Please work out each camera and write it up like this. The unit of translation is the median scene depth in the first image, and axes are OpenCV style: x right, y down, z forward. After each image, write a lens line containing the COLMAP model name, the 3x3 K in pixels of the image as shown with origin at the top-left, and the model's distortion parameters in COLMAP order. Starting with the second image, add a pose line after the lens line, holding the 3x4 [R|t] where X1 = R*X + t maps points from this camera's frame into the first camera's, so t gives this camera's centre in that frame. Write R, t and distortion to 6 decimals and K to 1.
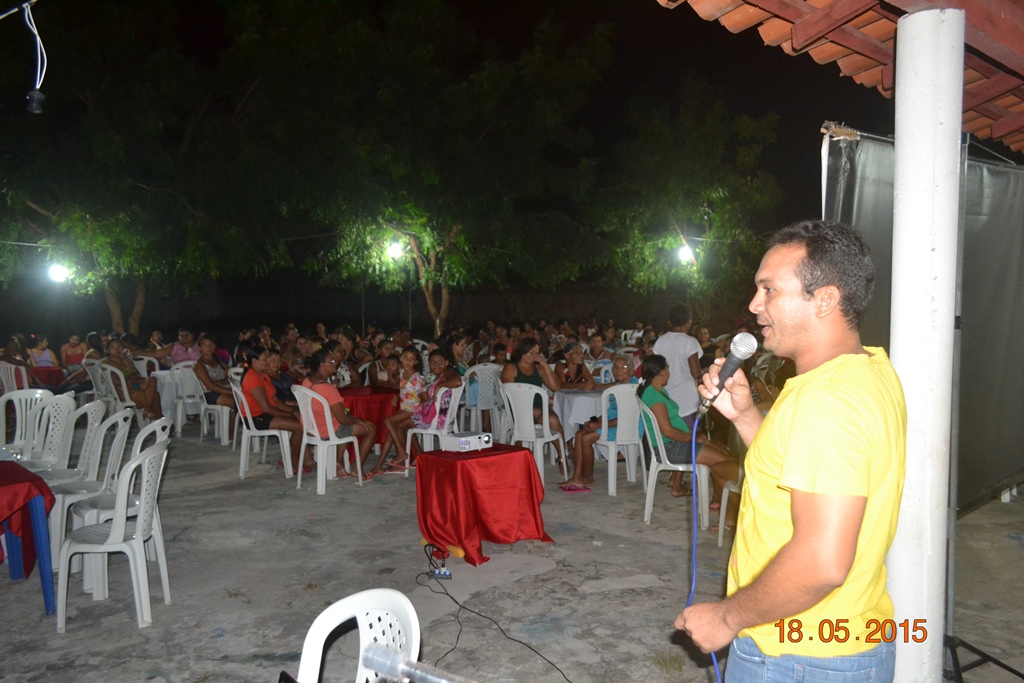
lens RADIAL K [[819.5, 0, 515.7], [0, 819.5, 353.6], [0, 0, 1]] dist [0.003225, 0.002210]
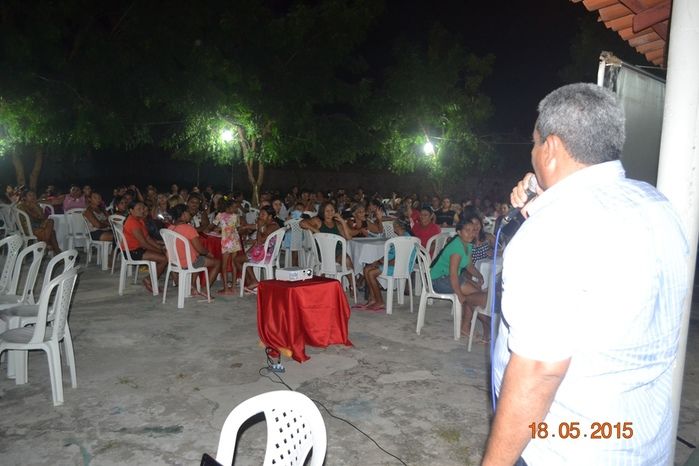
lens RADIAL K [[559.3, 0, 348.8], [0, 559.3, 233.2], [0, 0, 1]] dist [0.000283, 0.001686]
pose [[0.995316, 0.035178, 0.090044, -0.040990], [-0.038401, 0.998673, 0.034318, 0.001535], [-0.088718, -0.037615, 0.995346, 0.033672]]
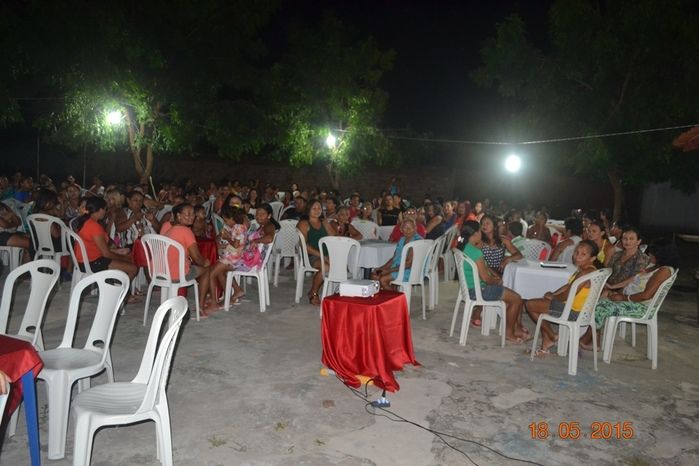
lens RADIAL K [[558.3, 0, 349.2], [0, 558.3, 233.2], [0, 0, 1]] dist [-0.000746, -0.000088]
pose [[0.923426, 0.023018, 0.383086, -0.290188], [-0.041478, 0.998339, 0.039997, -0.004057], [-0.381528, -0.052824, 0.922847, 0.185234]]
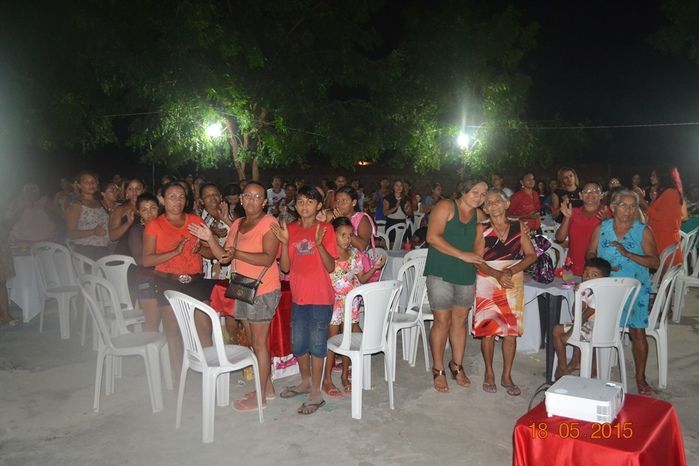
lens RADIAL K [[579.3, 0, 349.4], [0, 579.3, 235.0], [0, 0, 1]] dist [0.004604, 0.002116]
pose [[0.983516, -0.005846, 0.180727, -0.232382], [0.000646, 0.999584, 0.028819, -0.021512], [-0.180820, -0.028228, 0.983111, 0.449109]]
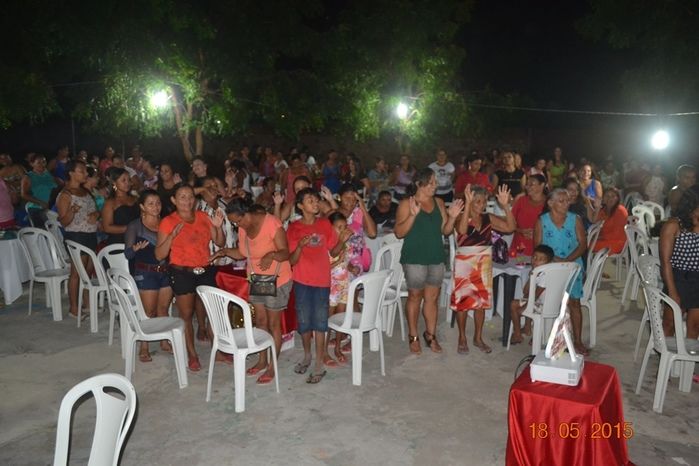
lens RADIAL K [[591.0, 0, 348.9], [0, 591.0, 231.8], [0, 0, 1]] dist [-0.006884, -0.005819]
pose [[0.949078, -0.033151, 0.313292, -0.334203], [0.000682, 0.994662, 0.103184, -0.070648], [-0.315040, -0.097716, 0.944035, 0.375243]]
